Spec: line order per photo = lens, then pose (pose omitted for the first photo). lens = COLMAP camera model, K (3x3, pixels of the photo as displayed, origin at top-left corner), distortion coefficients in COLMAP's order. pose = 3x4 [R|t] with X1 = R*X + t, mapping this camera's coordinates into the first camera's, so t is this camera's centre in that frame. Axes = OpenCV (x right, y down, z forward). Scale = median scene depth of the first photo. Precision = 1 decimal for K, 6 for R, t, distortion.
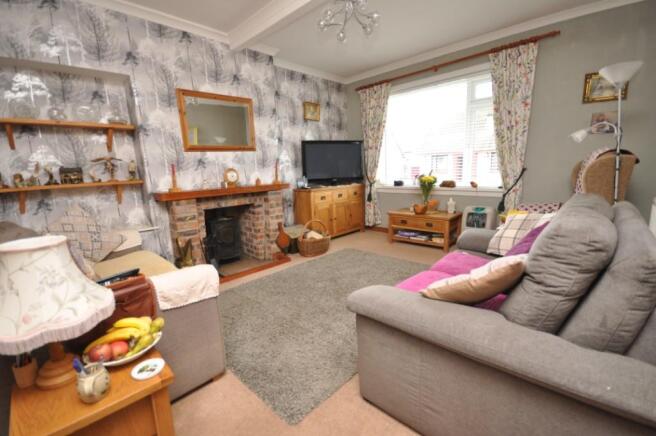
lens RADIAL K [[287.5, 0, 328.0], [0, 287.5, 218.0], [0, 0, 1]] dist [0.026406, -0.018530]
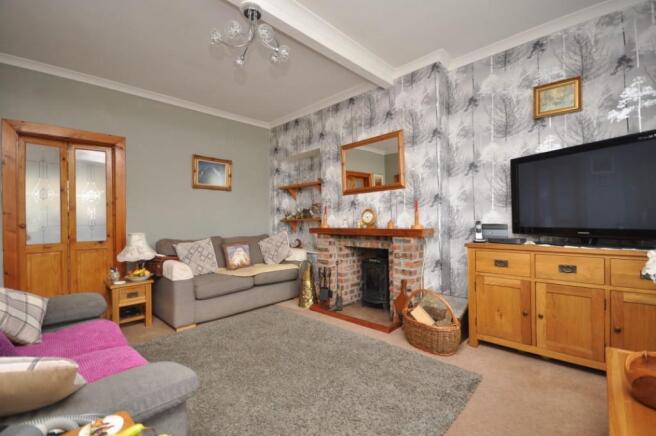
lens RADIAL K [[287.5, 0, 328.0], [0, 287.5, 218.0], [0, 0, 1]] dist [0.026406, -0.018530]
pose [[0.007125, 0.045966, -0.998918, 0.611917], [-0.145683, 0.988333, 0.044440, -0.157121], [0.989306, 0.145209, 0.013739, 0.811131]]
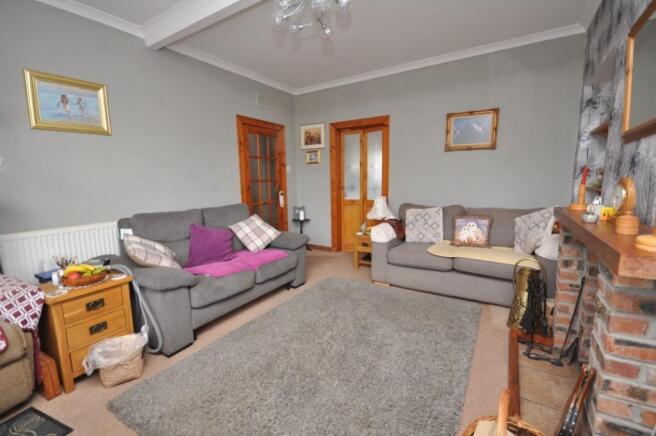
lens RADIAL K [[287.5, 0, 328.0], [0, 287.5, 218.0], [0, 0, 1]] dist [0.026406, -0.018530]
pose [[-0.970951, 0.093848, -0.220105, 0.158283], [0.024870, 0.954474, 0.297255, -0.236050], [0.237981, 0.283146, -0.929082, 1.227952]]
